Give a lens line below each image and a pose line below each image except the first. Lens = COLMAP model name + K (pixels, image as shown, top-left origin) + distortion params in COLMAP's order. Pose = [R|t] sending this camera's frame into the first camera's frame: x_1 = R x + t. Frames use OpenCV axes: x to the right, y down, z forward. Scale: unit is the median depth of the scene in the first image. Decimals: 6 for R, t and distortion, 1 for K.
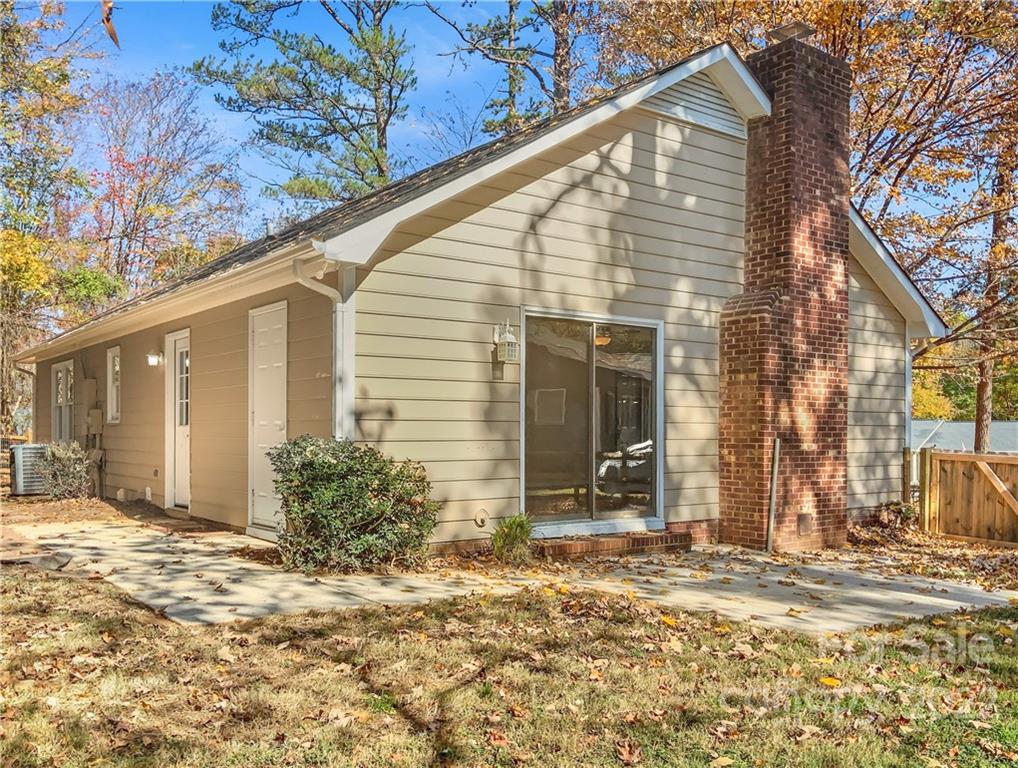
lens RADIAL K [[866.8, 0, 500.5], [0, 866.8, 342.3], [0, 0, 1]] dist [0.000053, -0.022003]
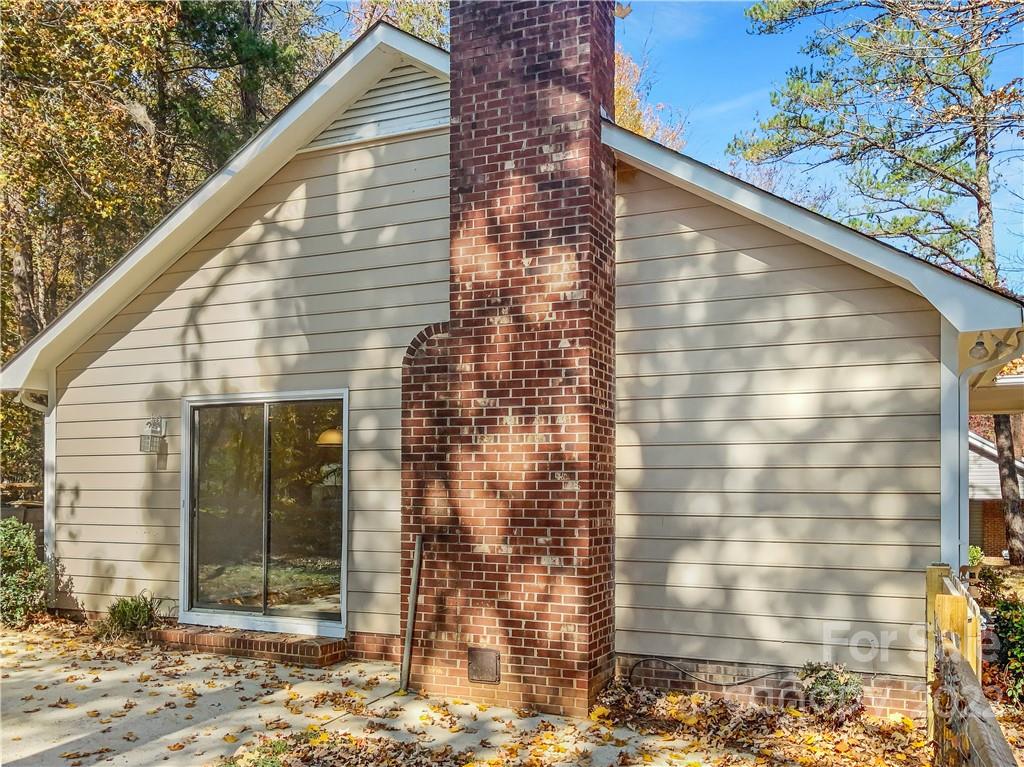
lens RADIAL K [[898.9, 0, 517.1], [0, 898.9, 401.3], [0, 0, 1]] dist [-0.005061, -0.005645]
pose [[0.511045, -0.089054, -0.854928, 1.080309], [0.083616, 0.995052, -0.053668, 0.050887], [0.855477, -0.044059, 0.515963, 0.737278]]
